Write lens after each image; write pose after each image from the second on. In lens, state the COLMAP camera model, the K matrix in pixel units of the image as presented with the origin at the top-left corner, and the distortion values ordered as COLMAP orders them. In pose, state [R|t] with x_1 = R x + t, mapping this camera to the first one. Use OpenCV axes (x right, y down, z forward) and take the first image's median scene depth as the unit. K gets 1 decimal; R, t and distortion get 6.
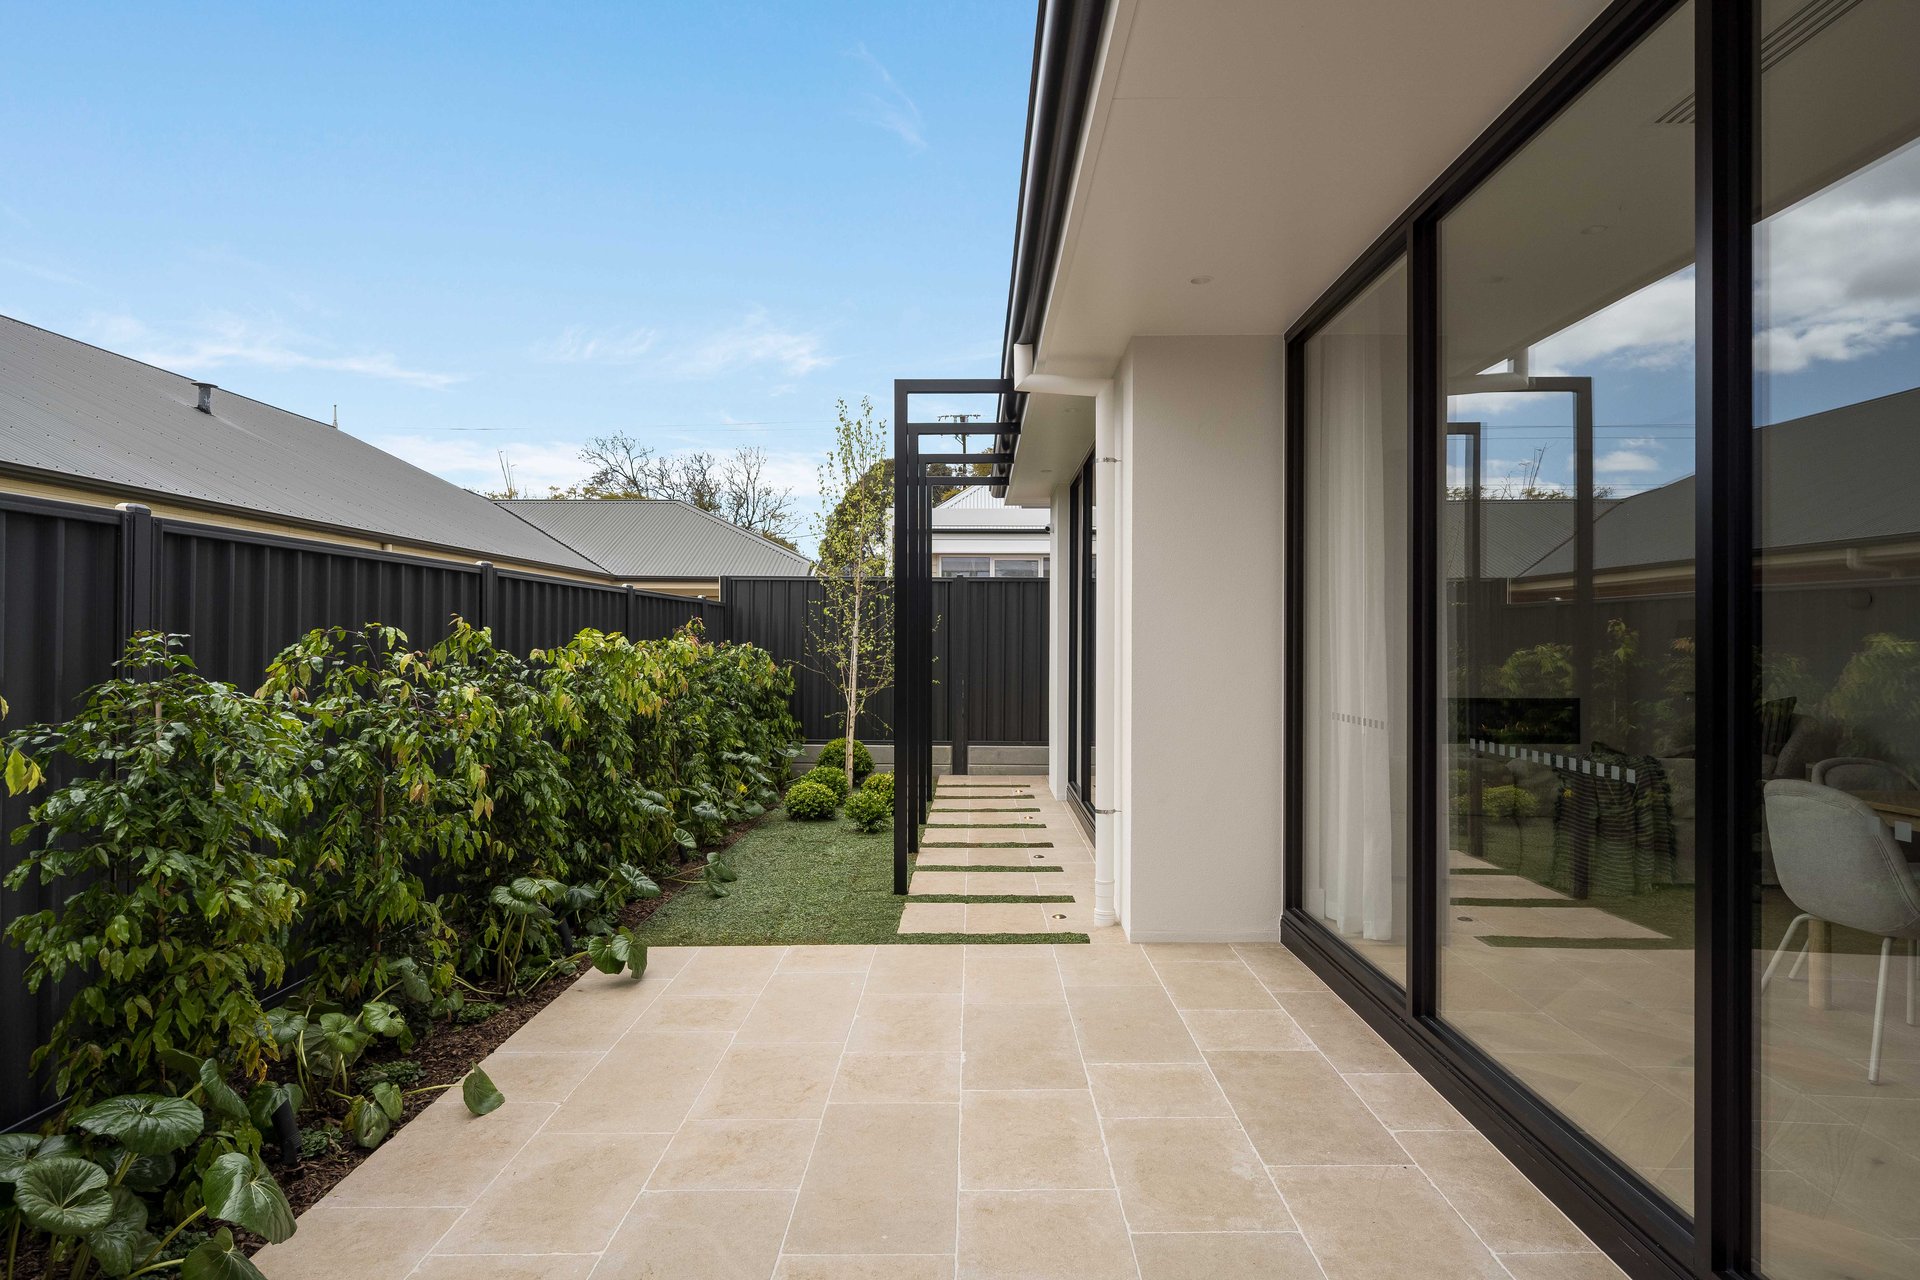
lens RADIAL K [[1004.4, 0, 961.5], [0, 1004.4, 643.0], [0, 0, 1]] dist [-0.002535, 0.000117]
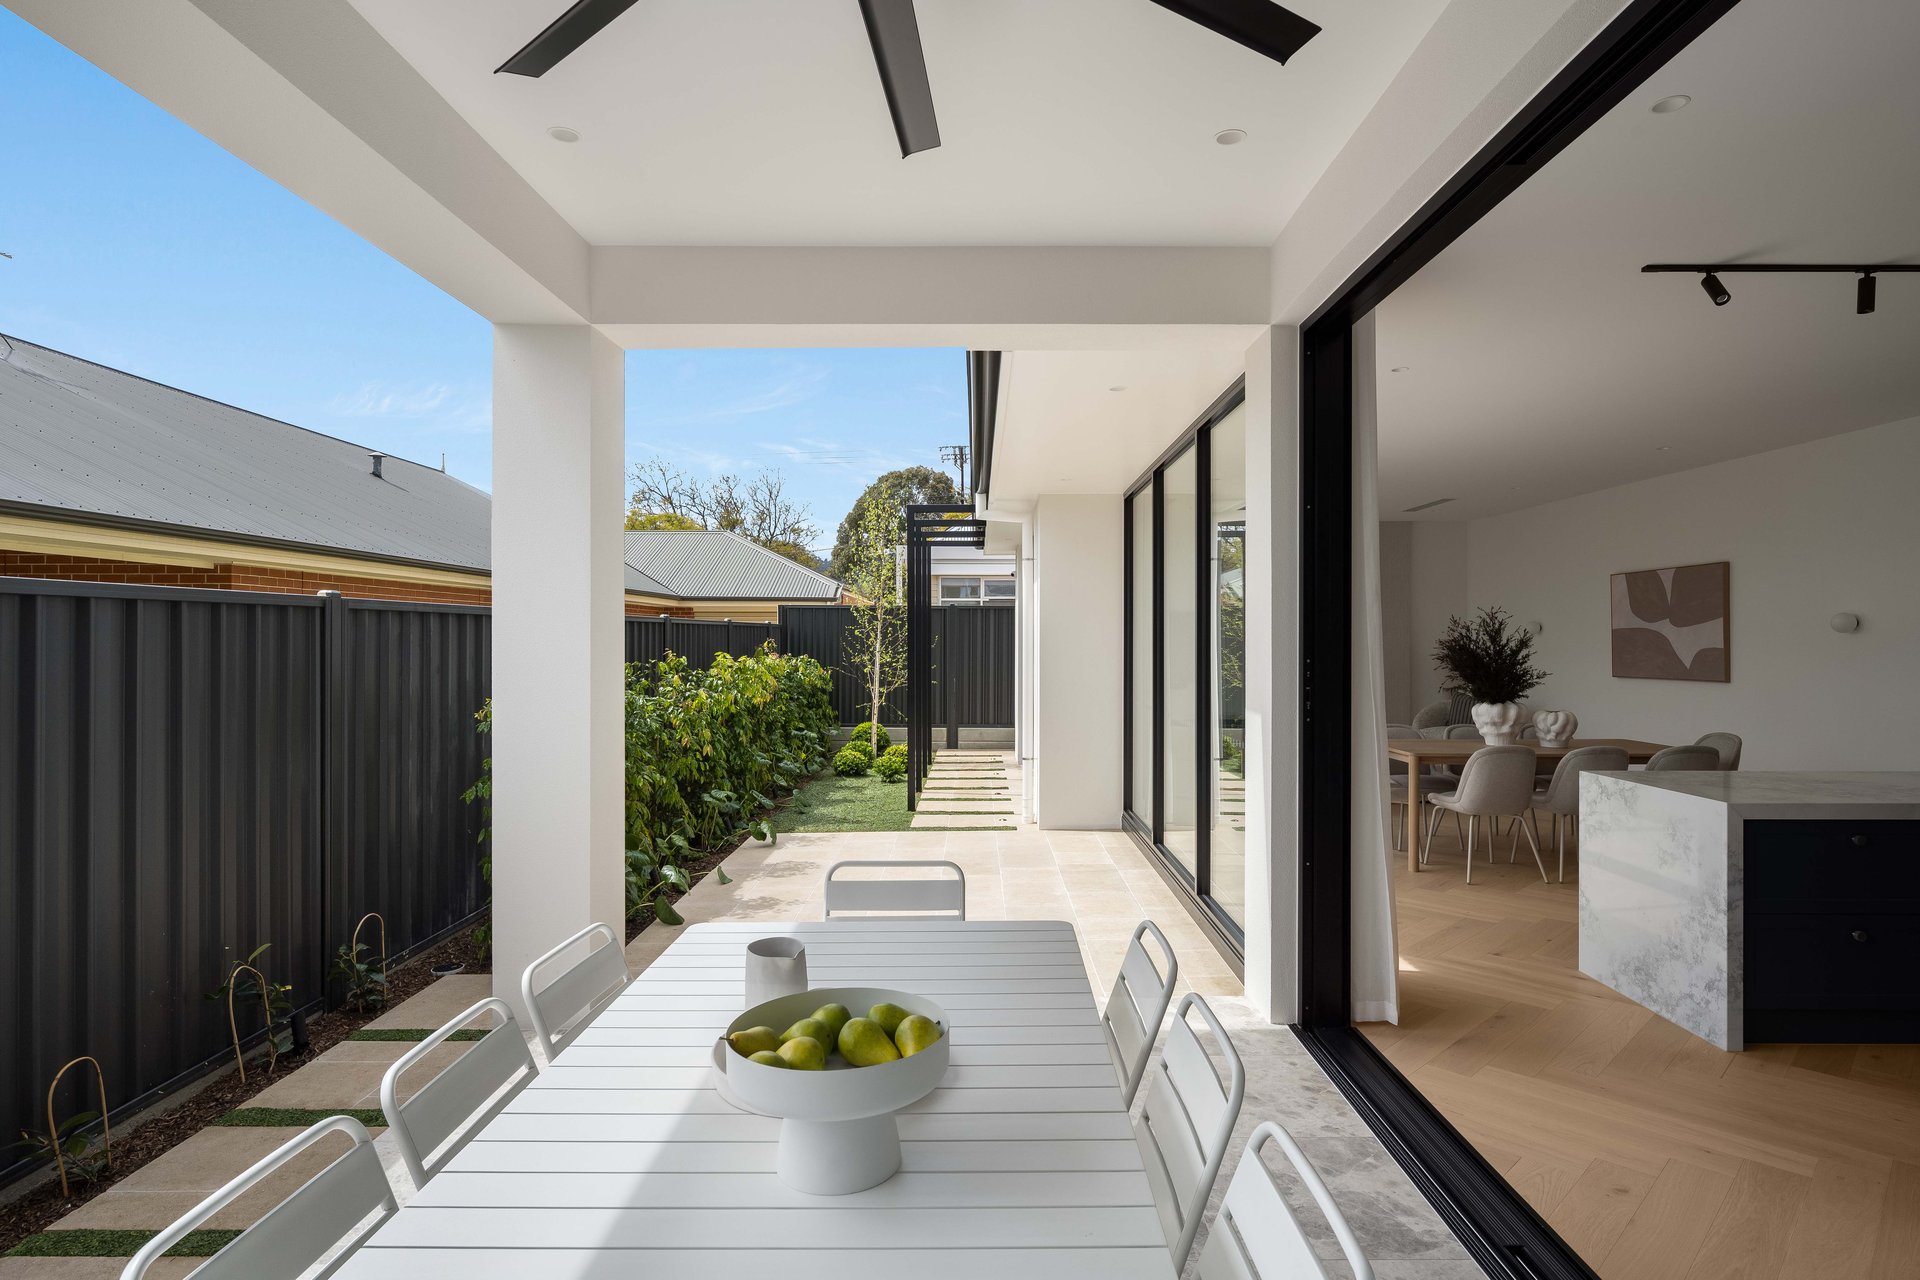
lens RADIAL K [[1004.4, 0, 966.4], [0, 1004.4, 636.5], [0, 0, 1]] dist [-0.002535, 0.000117]
pose [[0.999997, -0.002416, 0.000355, 0.020561], [0.002416, 0.999997, 0.000191, -0.028107], [-0.000355, -0.000190, 1.000000, -0.448520]]
